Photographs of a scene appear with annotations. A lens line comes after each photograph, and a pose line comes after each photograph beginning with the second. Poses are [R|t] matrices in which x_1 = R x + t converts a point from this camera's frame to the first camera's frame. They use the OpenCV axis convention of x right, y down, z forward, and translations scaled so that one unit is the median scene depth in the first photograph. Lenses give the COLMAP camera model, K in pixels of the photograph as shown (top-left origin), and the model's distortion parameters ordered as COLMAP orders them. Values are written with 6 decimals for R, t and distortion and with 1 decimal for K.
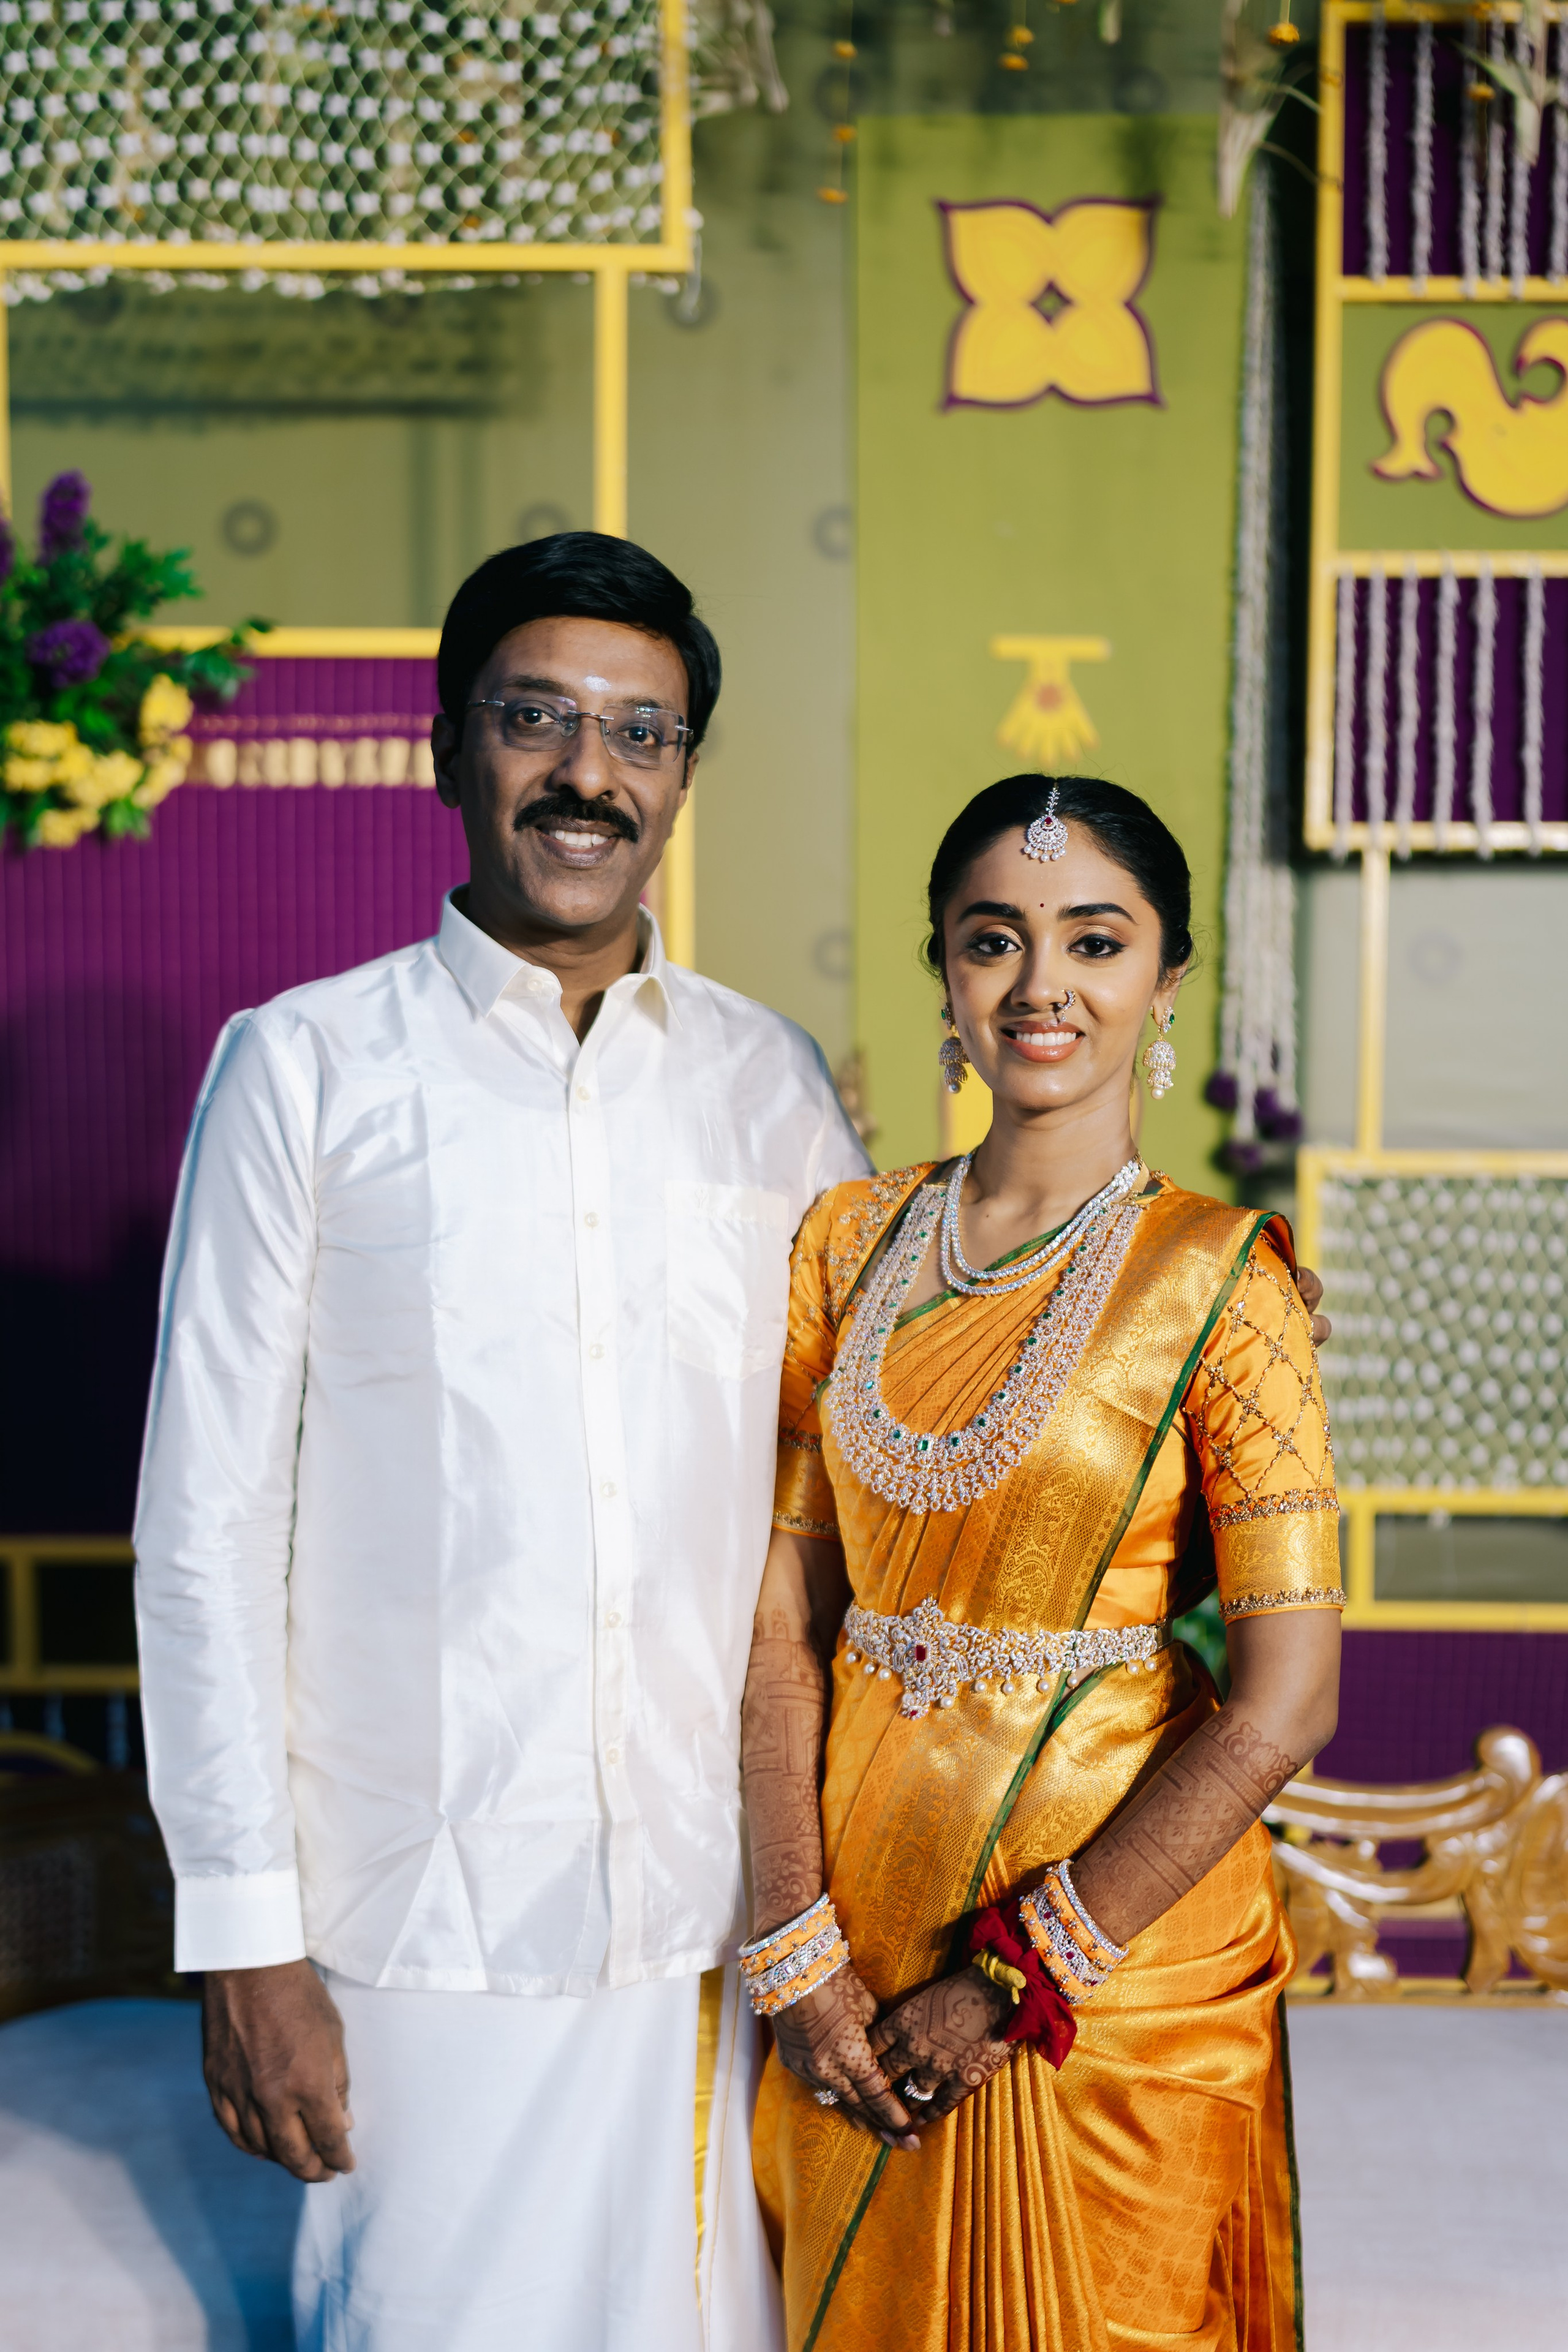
lens RADIAL K [[2499.8, 0, 871.9], [0, 2499.8, 1229.2], [0, 0, 1]] dist [0.022248, -0.022037]
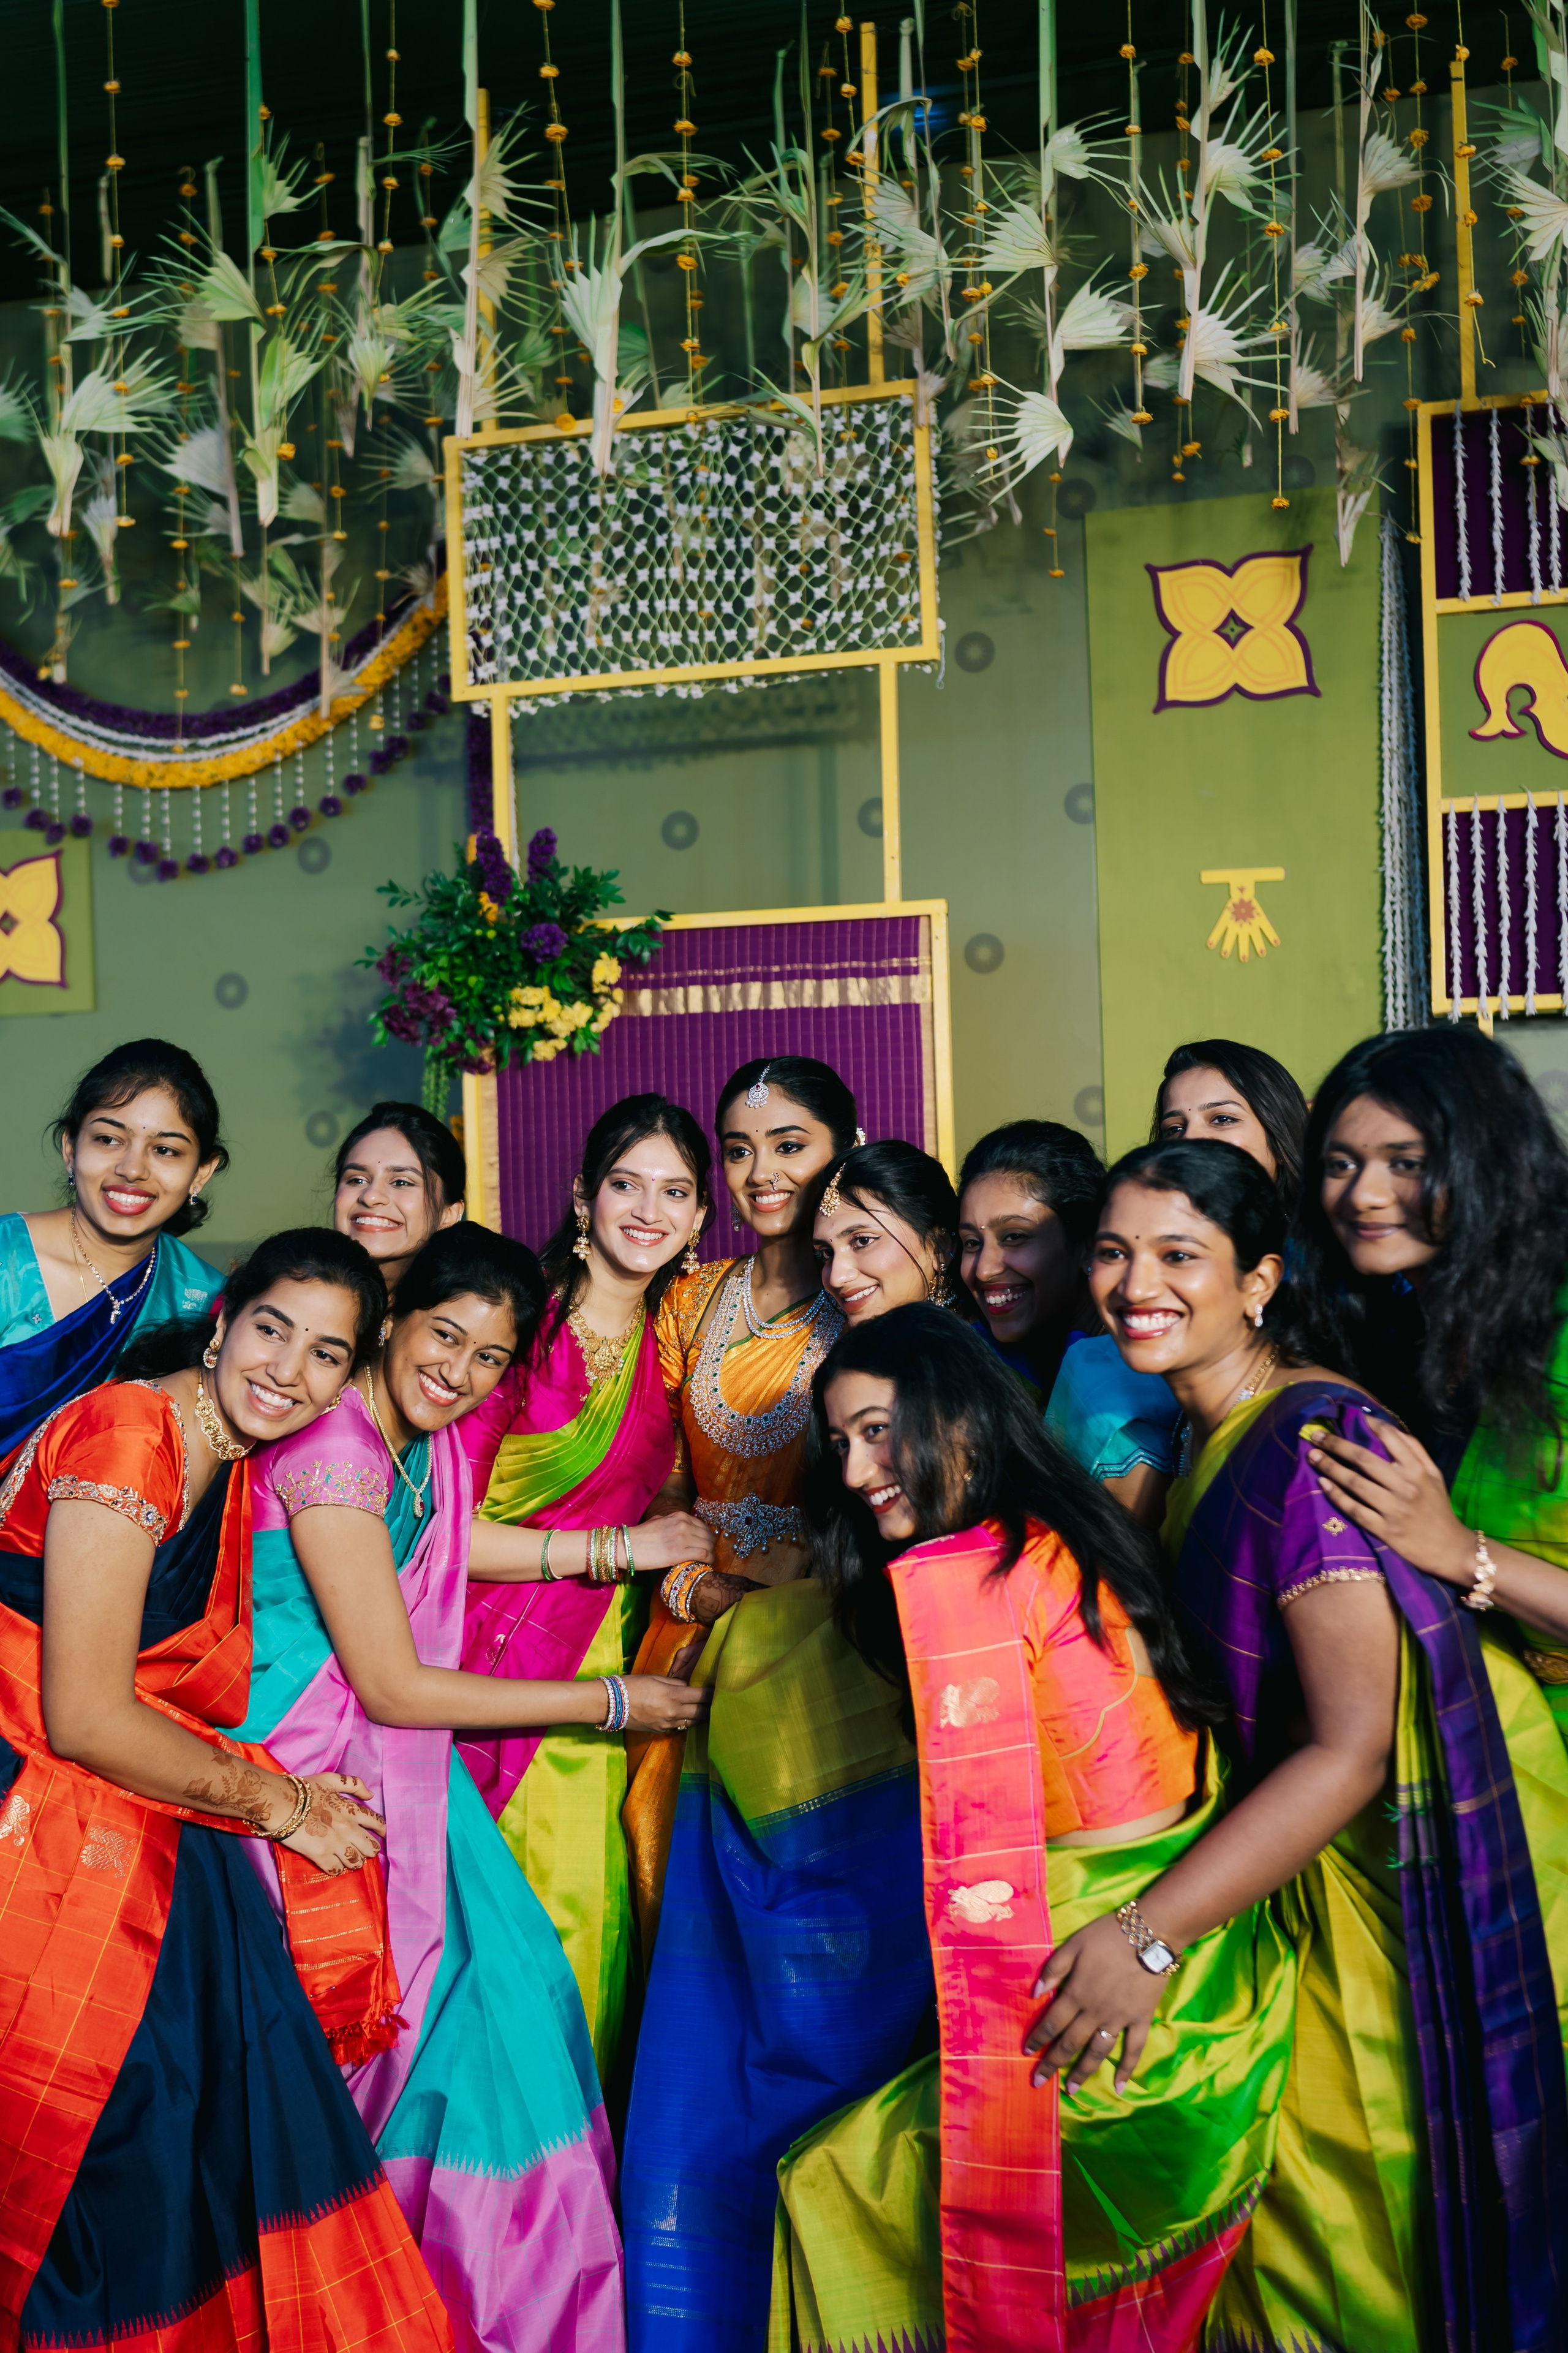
lens RADIAL K [[2311.5, 0, 730.0], [0, 2311.5, 1160.9], [0, 0, 1]] dist [0.004419, 0.006484]
pose [[0.960009, -0.030116, -0.278345, 0.179991], [0.011007, 0.997489, -0.069960, 0.008494], [0.279753, 0.064098, 0.957930, -0.326445]]
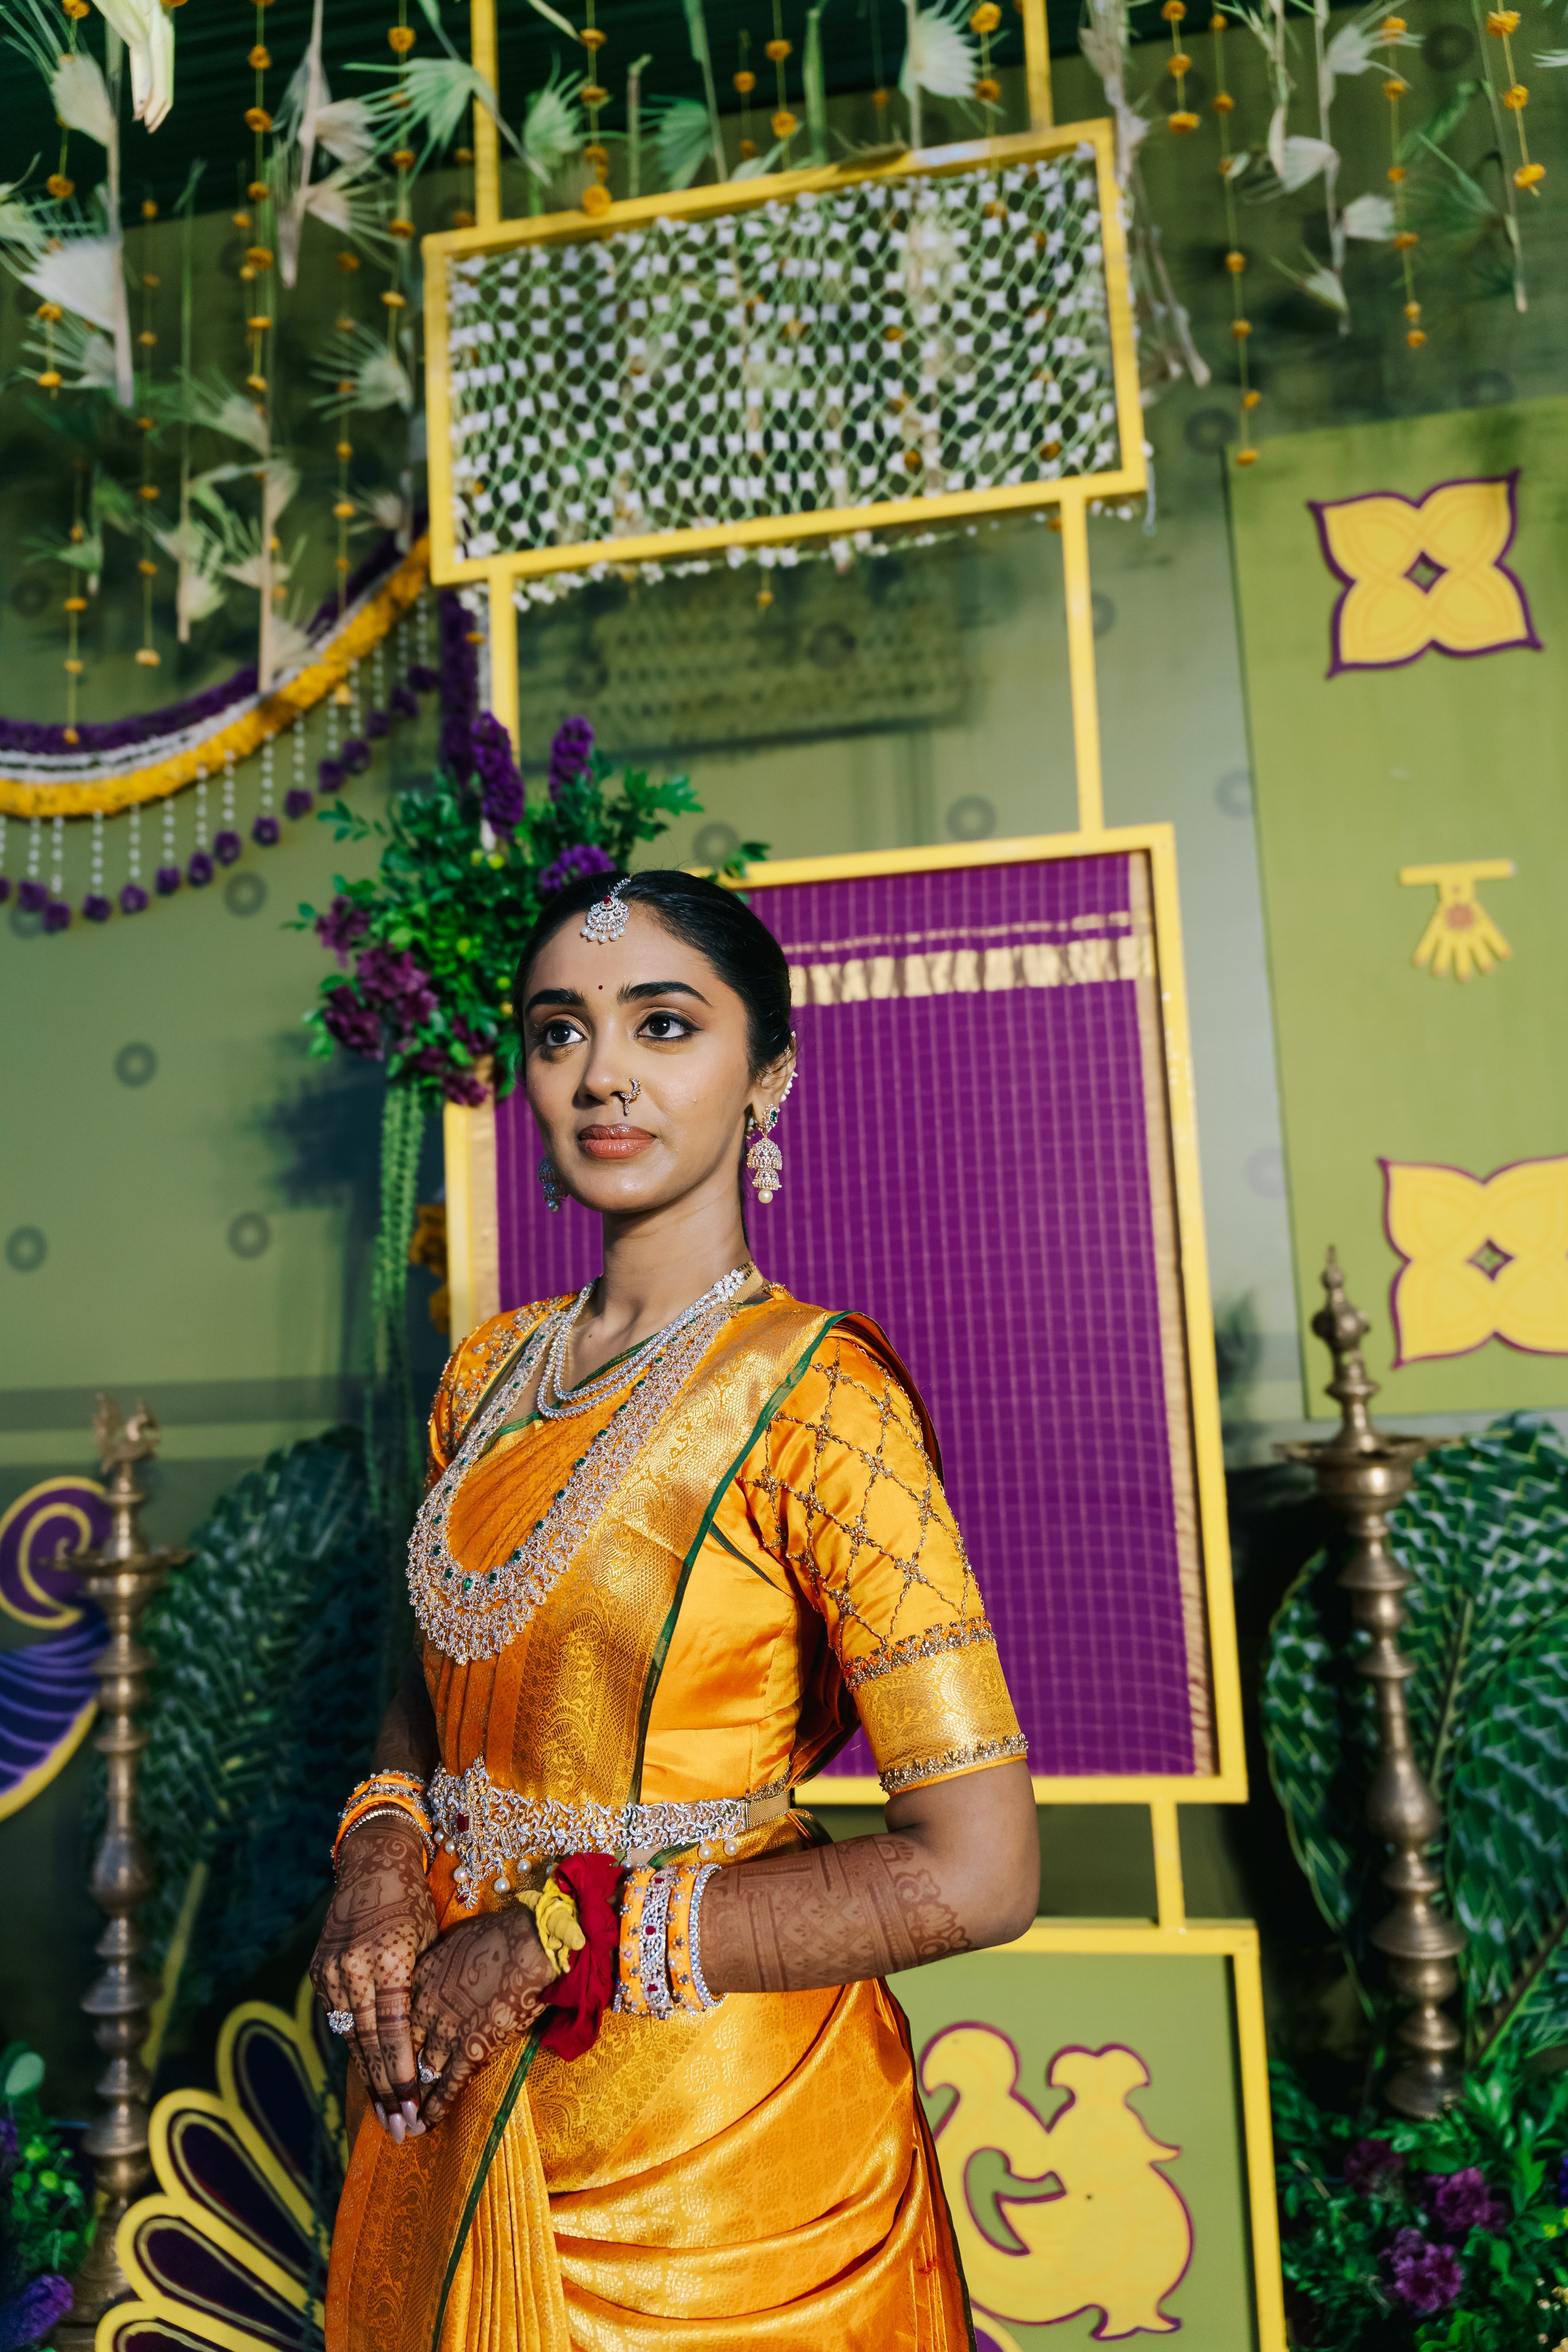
lens RADIAL K [[1598.4, 0, 771.0], [0, 1598.4, 1194.7], [0, 0, 1]] dist [-0.009539, -0.009193]
pose [[0.983929, -0.067953, -0.165124, -0.136124], [0.037328, 0.982600, -0.181943, 0.017456], [0.174614, 0.172855, 0.969346, 0.382534]]
